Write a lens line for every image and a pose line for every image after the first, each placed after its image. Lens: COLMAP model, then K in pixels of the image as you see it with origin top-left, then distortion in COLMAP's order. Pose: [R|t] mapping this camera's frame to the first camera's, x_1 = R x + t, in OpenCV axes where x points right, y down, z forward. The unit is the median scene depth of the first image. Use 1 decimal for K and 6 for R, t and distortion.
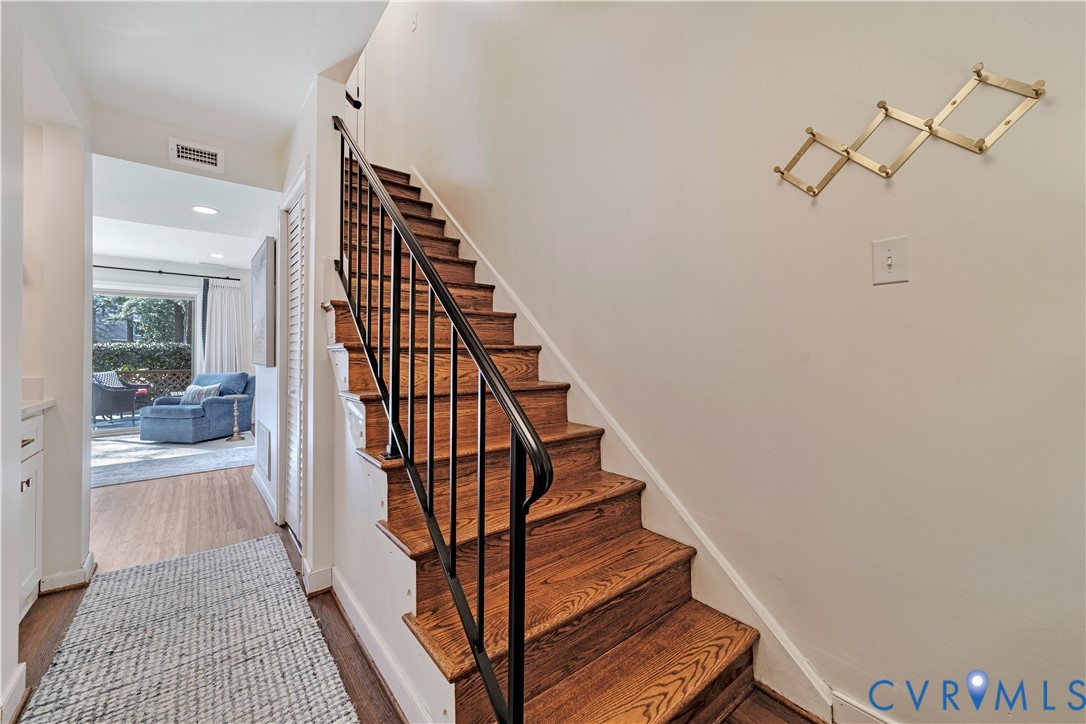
lens RADIAL K [[422.6, 0, 546.3], [0, 422.6, 348.3], [0, 0, 1]] dist [-0.011446, 0.005835]
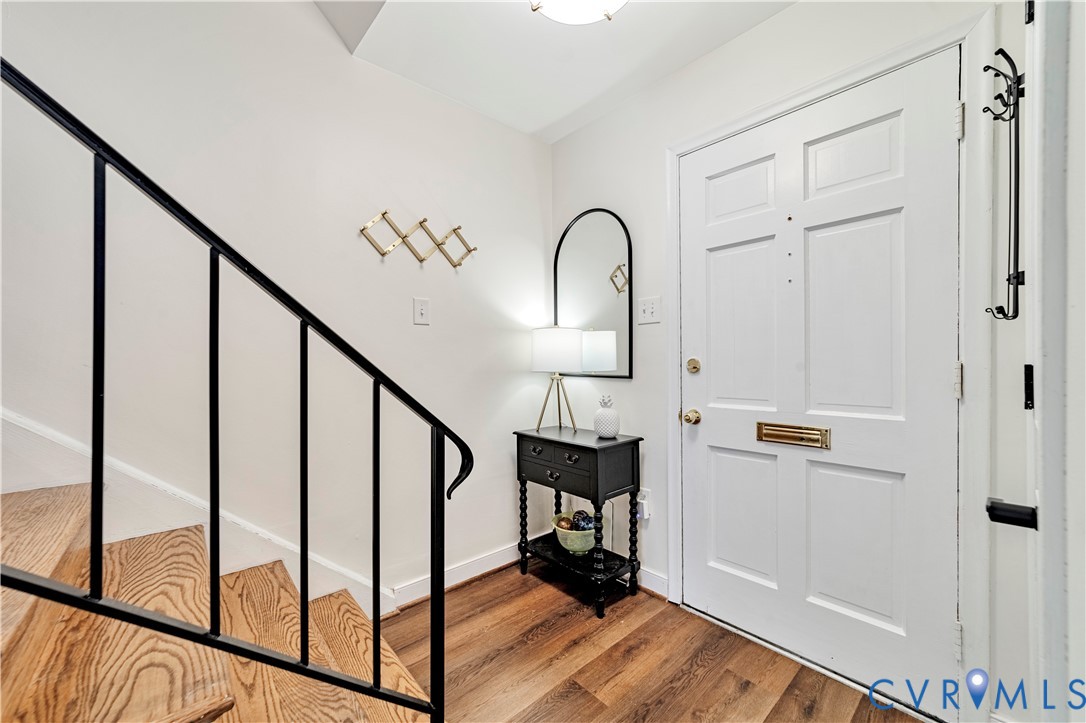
lens RADIAL K [[422.6, 0, 549.7], [0, 422.6, 363.9], [0, 0, 1]] dist [-0.011446, 0.005835]
pose [[-0.046164, 0.000506, 0.998934, -0.791608], [-0.011065, 0.999938, -0.001018, 0.000864], [-0.998873, -0.011100, -0.046156, 0.479361]]
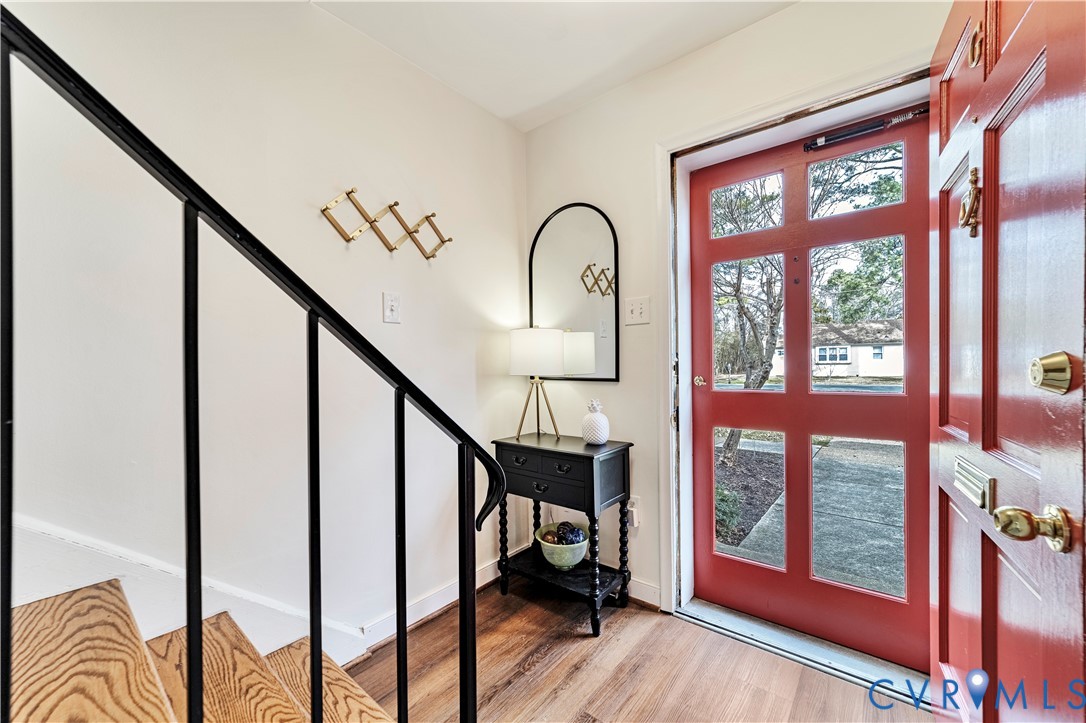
lens RADIAL K [[422.6, 0, 551.4], [0, 422.6, 367.3], [0, 0, 1]] dist [-0.011446, 0.005835]
pose [[-0.207176, -0.001438, 0.978303, -0.664250], [-0.006199, 0.999981, 0.000157, 0.000398], [-0.978284, -0.006032, -0.207181, 0.648952]]
